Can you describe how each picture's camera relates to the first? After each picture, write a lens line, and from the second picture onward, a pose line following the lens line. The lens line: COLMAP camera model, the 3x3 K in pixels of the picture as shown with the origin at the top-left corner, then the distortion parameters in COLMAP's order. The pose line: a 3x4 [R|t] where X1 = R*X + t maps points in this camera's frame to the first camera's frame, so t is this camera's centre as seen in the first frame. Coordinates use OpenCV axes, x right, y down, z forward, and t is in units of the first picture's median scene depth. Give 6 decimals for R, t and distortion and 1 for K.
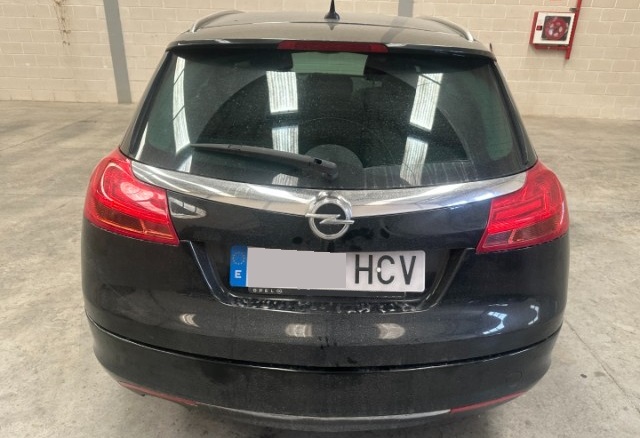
lens RADIAL K [[459.4, 0, 320.0], [0, 459.4, 219.0], [0, 0, 1]] dist [0.033091, -0.054309]
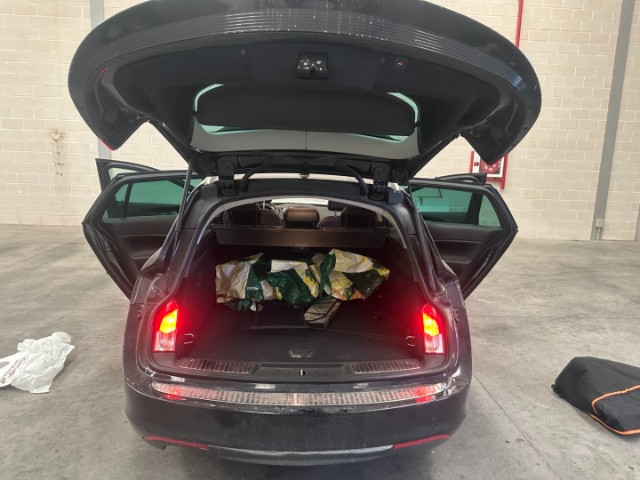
lens RADIAL K [[453.5, 0, 333.4], [0, 453.5, 239.6], [0, 0, 1]] dist [0.087164, -0.072885]
pose [[0.995165, -0.003379, 0.098162, -0.017161], [0.024069, 0.977325, -0.210372, 0.051009], [-0.095225, 0.211717, 0.972681, -0.261266]]
